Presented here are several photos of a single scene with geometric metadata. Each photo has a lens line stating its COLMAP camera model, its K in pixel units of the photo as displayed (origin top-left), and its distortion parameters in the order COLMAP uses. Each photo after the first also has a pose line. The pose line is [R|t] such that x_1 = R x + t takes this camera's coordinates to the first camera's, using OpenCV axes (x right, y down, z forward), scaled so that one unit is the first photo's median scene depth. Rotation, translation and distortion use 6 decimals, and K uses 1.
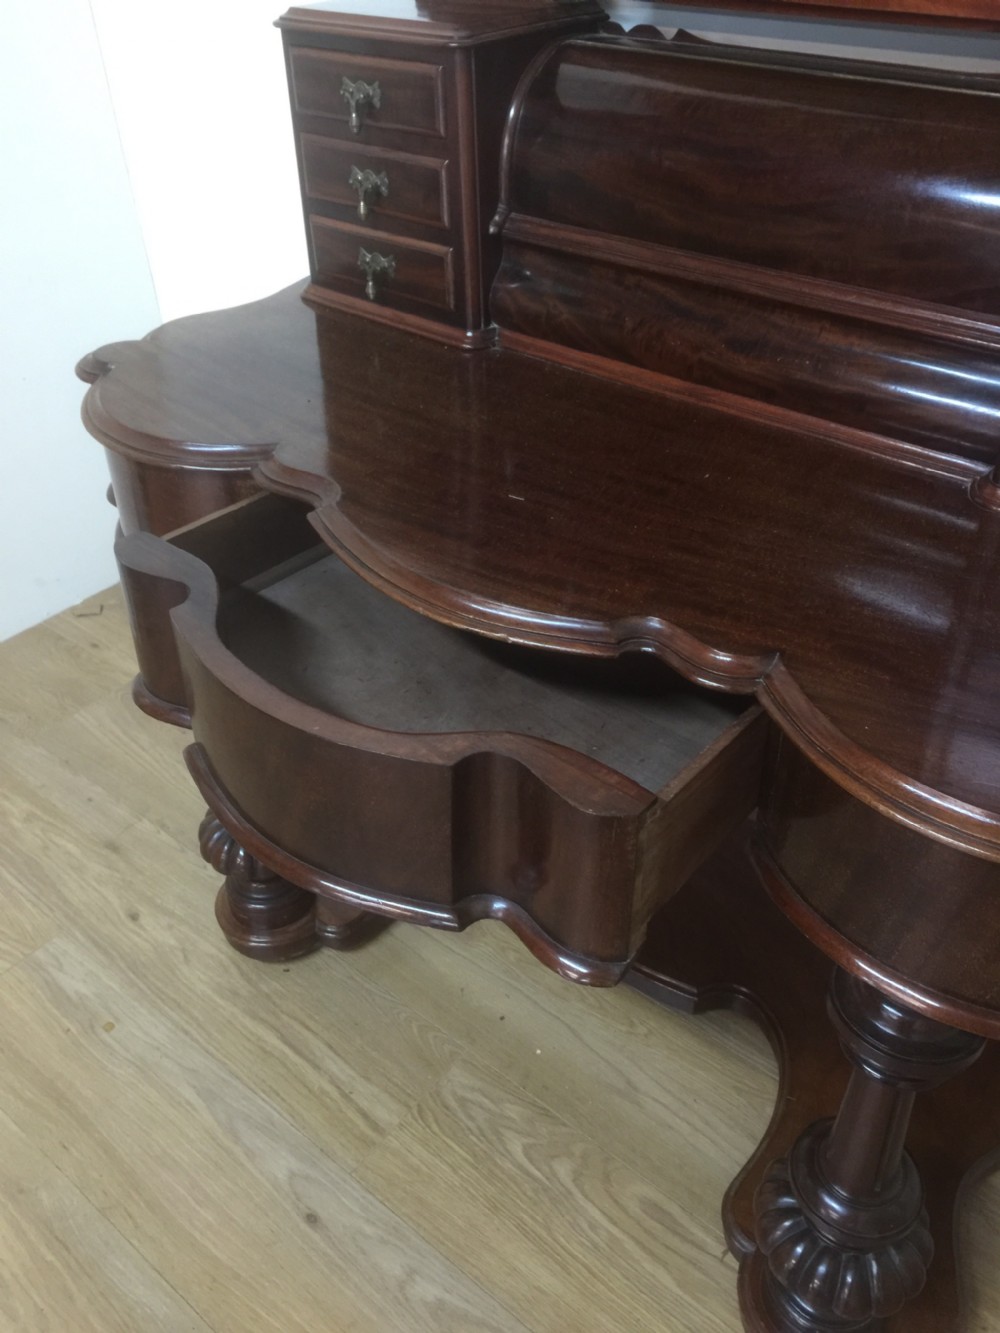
lens RADIAL K [[1138.1, 0, 505.1], [0, 1138.1, 659.7], [0, 0, 1]] dist [0.086404, -0.117548]
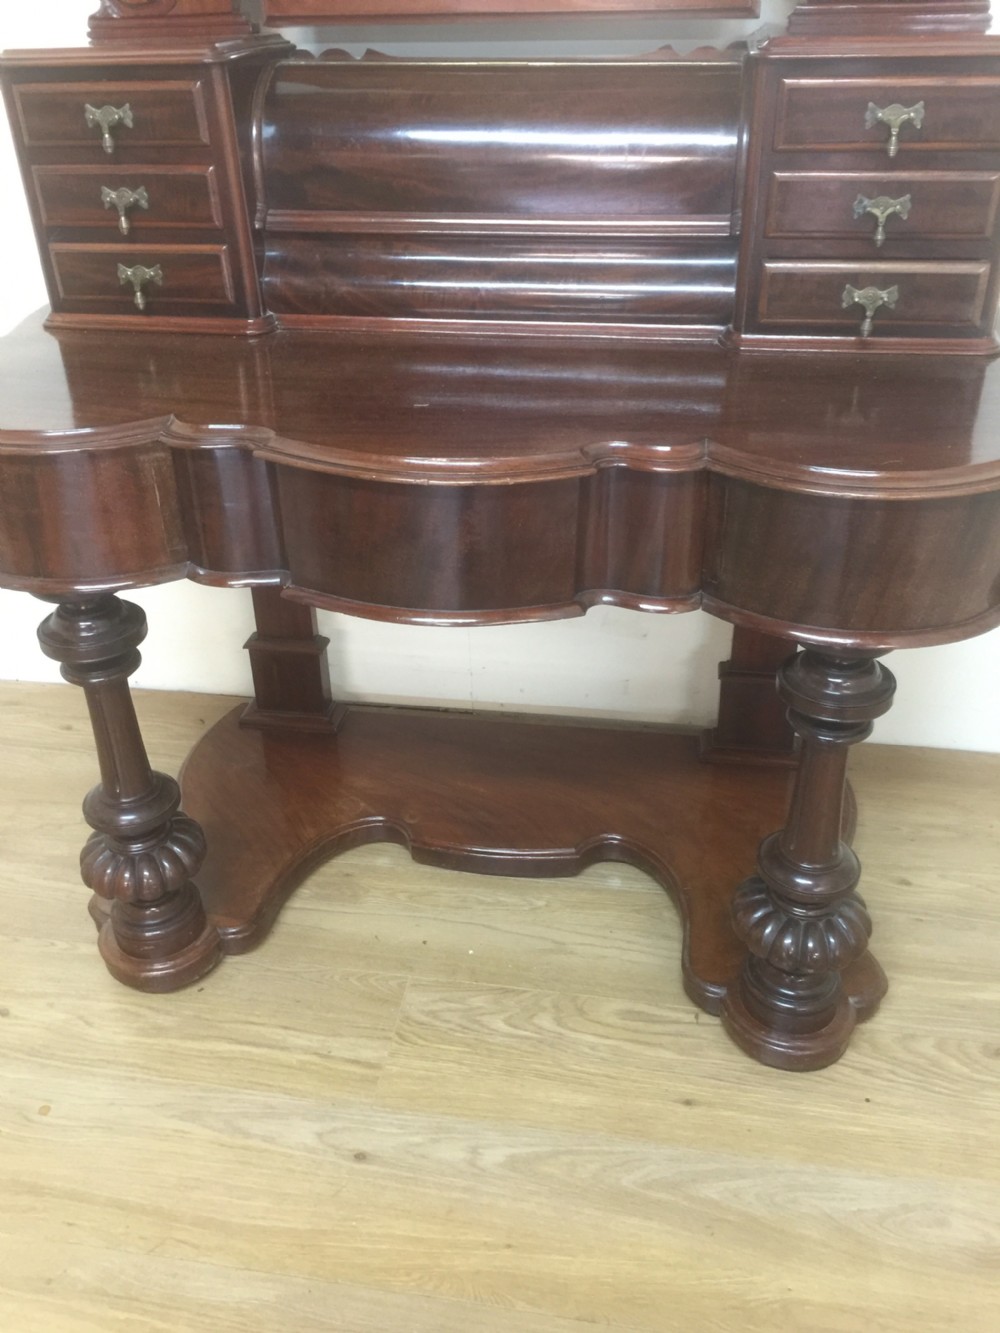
lens RADIAL K [[1138.1, 0, 499.6], [0, 1138.1, 660.0], [0, 0, 1]] dist [0.086404, -0.117548]
pose [[0.863947, -0.261741, 0.430218, -0.386630], [0.303283, 0.952441, -0.029584, 0.131116], [-0.402014, 0.156037, 0.902240, -0.044289]]
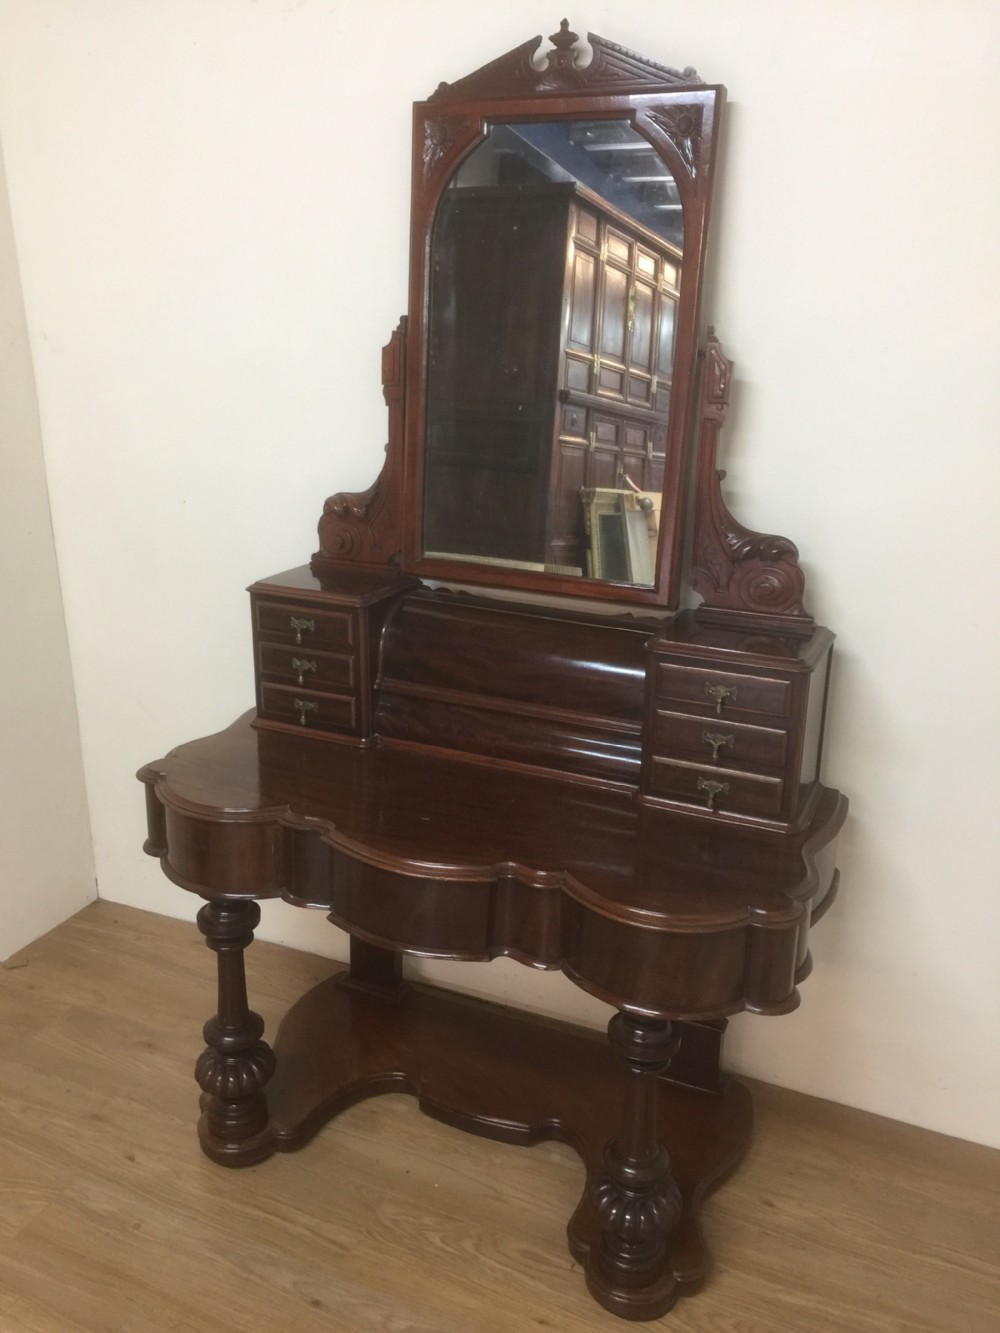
lens RADIAL K [[1138.1, 0, 504.9], [0, 1138.1, 657.7], [0, 0, 1]] dist [0.086404, -0.117548]
pose [[0.960750, -0.049139, 0.273030, -0.304879], [0.133433, 0.944719, -0.299502, 0.165507], [-0.243219, 0.324177, 0.914196, -0.757011]]
